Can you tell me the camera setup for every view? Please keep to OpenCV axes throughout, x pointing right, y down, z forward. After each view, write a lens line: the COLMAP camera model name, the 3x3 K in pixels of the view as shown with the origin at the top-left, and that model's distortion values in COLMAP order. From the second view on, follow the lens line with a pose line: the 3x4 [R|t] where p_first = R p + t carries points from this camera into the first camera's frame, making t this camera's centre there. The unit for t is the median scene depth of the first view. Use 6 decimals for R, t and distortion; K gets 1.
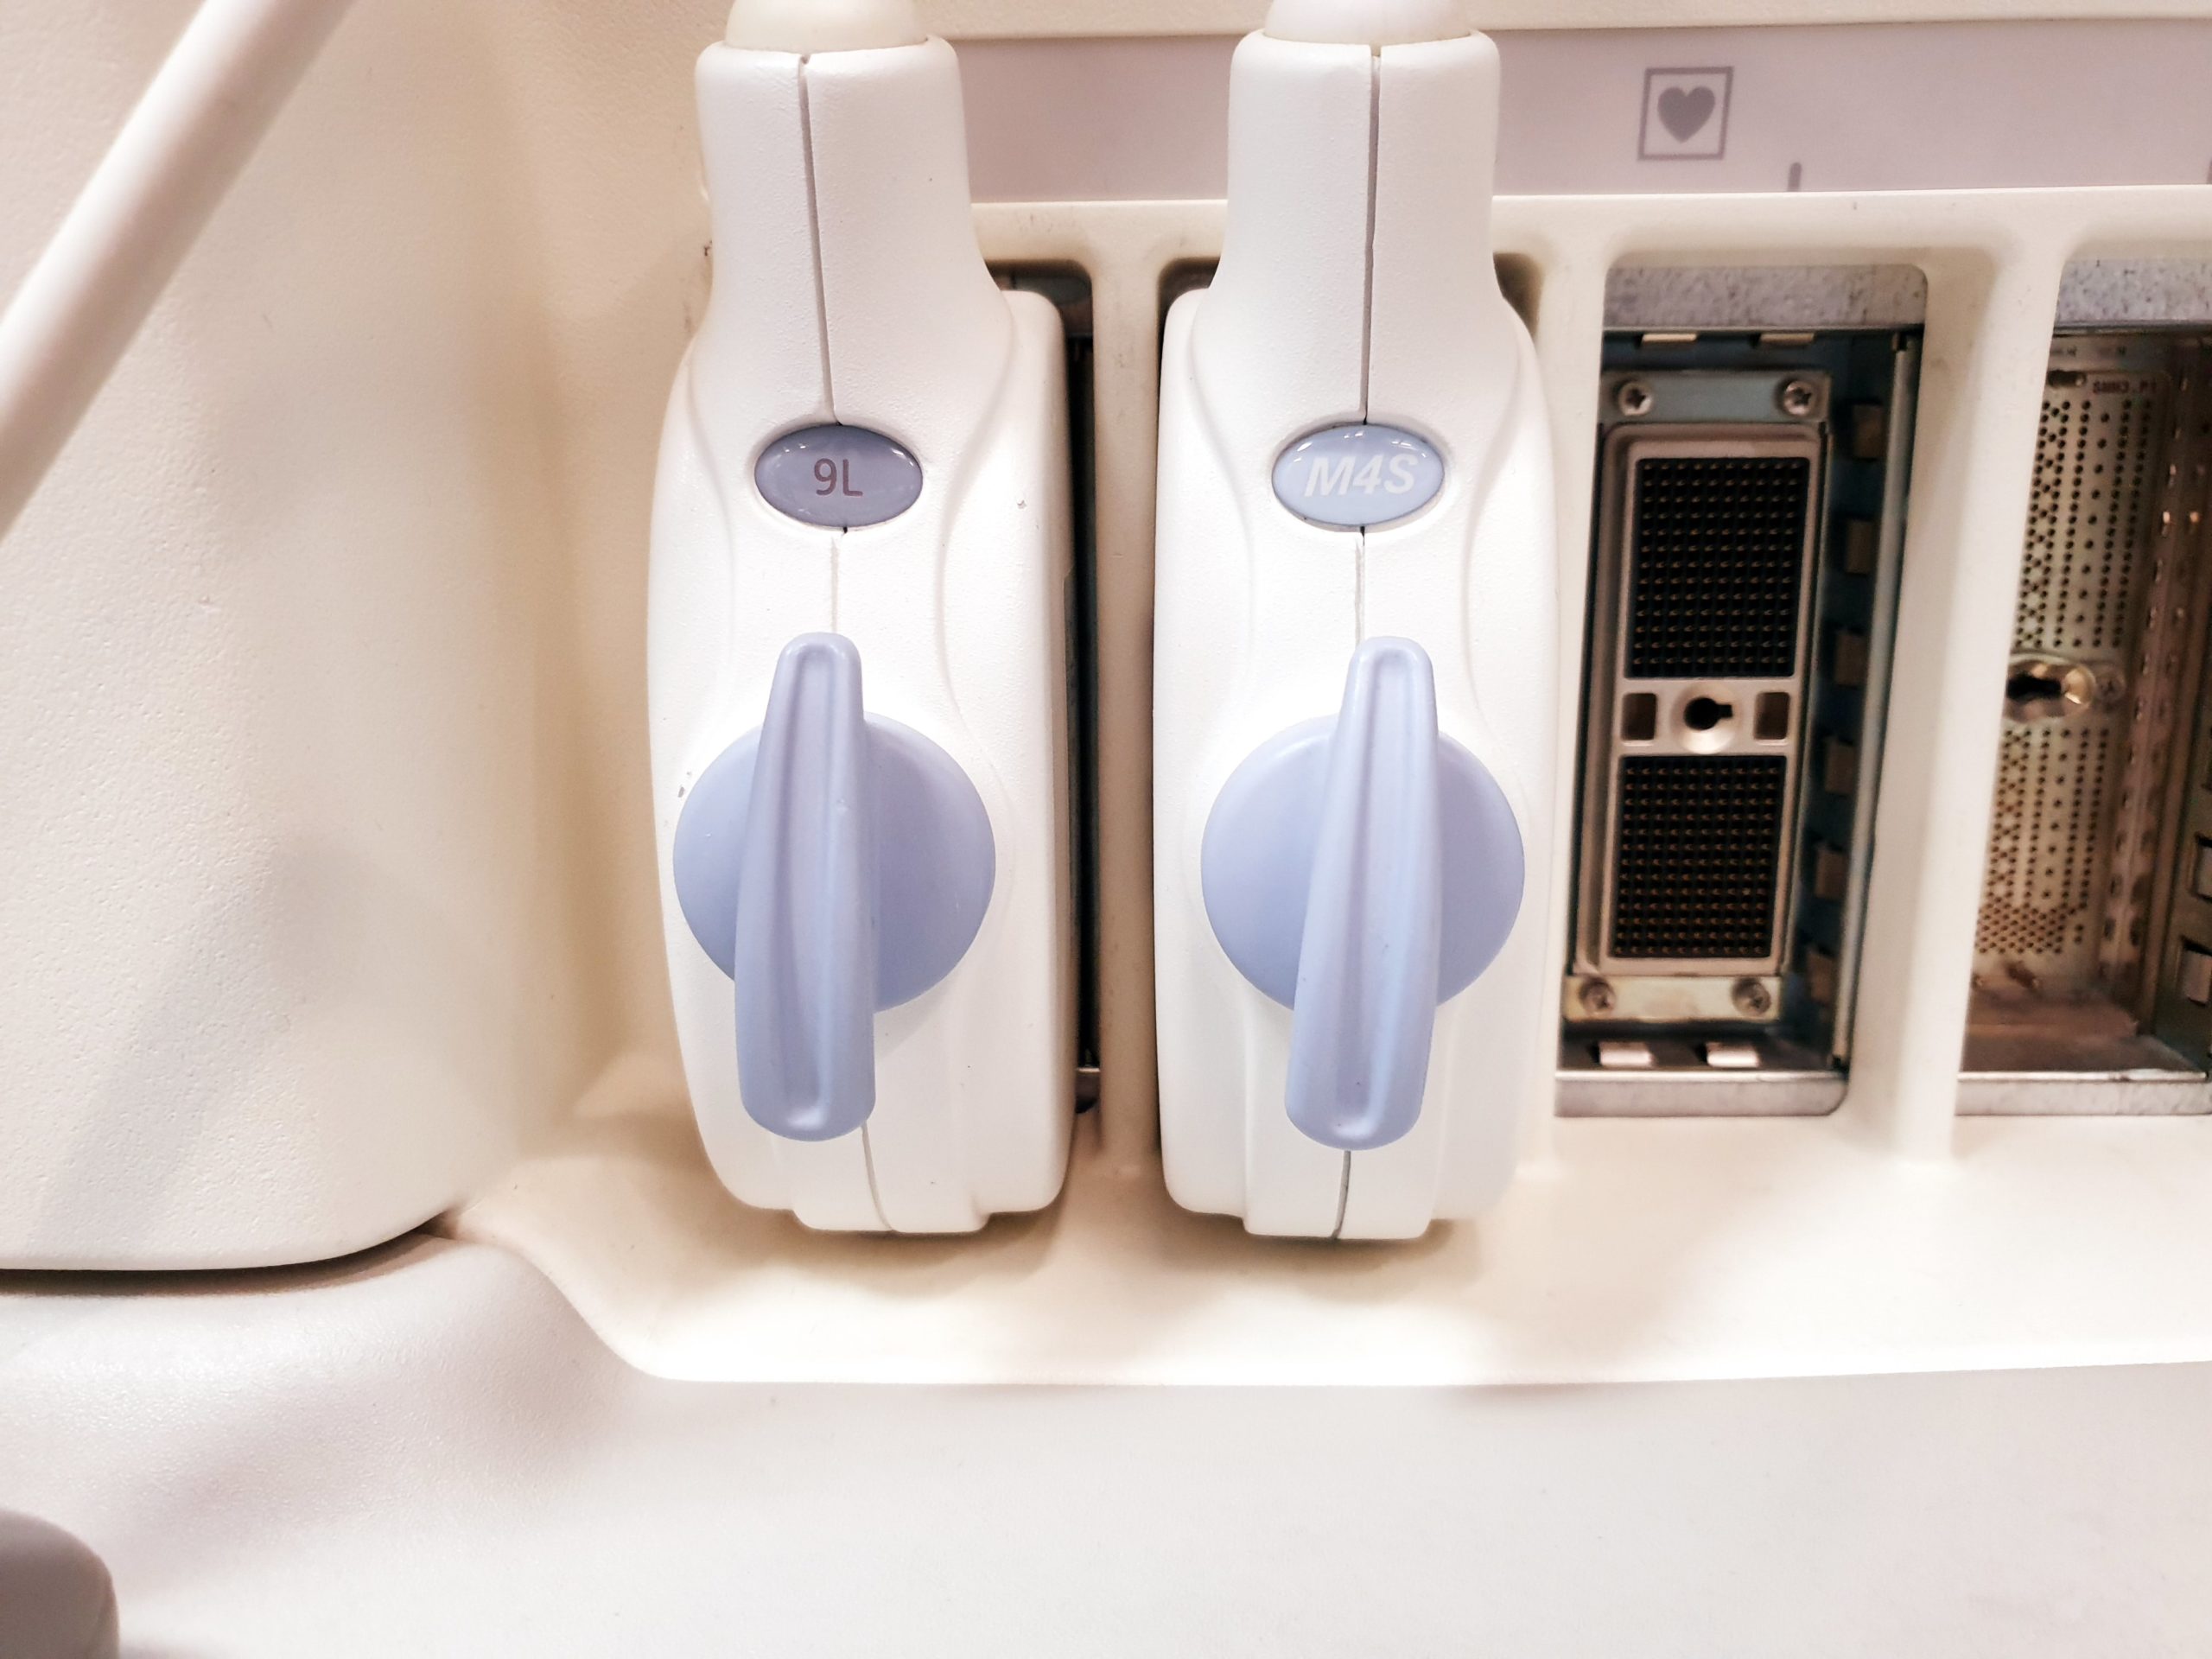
lens RADIAL K [[1690.8, 0, 1106.0], [0, 1690.8, 829.5], [0, 0, 1]] dist [-0.003176, 0.009333]
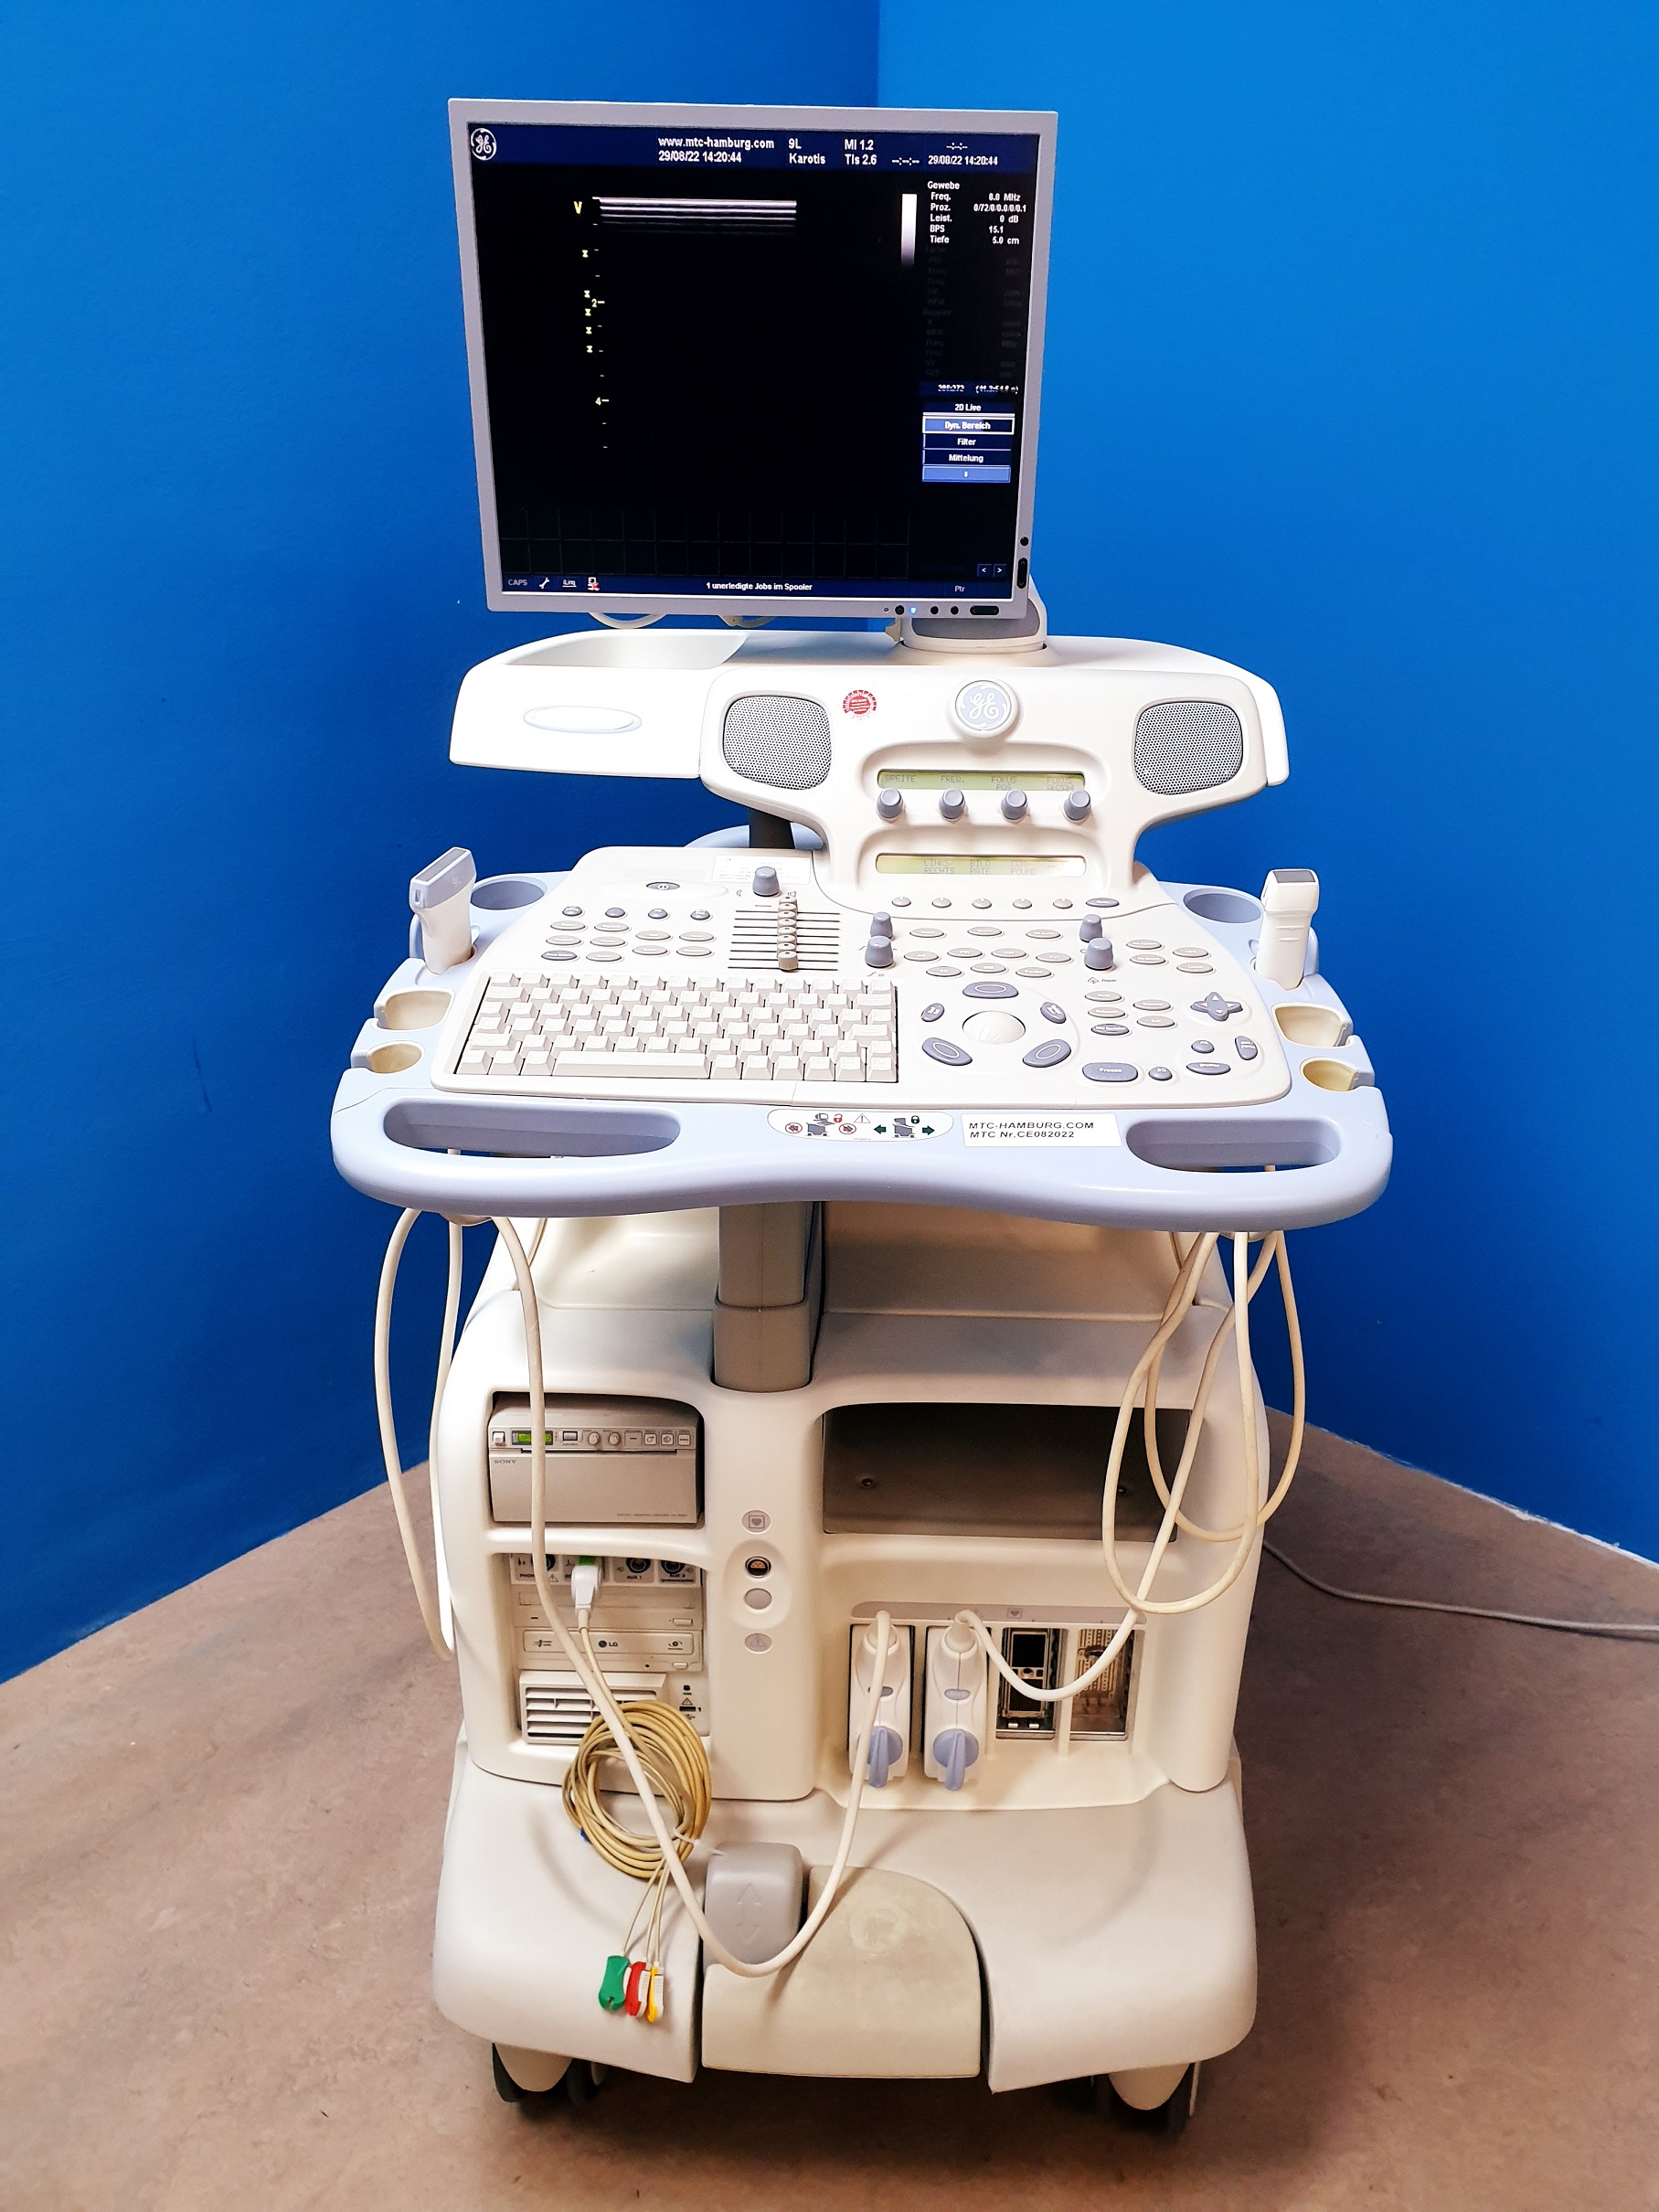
lens RADIAL K [[1690.8, 0, 829.5], [0, 1690.8, 1106.0], [0, 0, 1]] dist [-0.003176, 0.009333]
pose [[0.999347, 0.013044, 0.033686, -0.543582], [-0.018114, 0.987765, 0.154892, -3.096913], [-0.031254, -0.155401, 0.987357, -4.616773]]
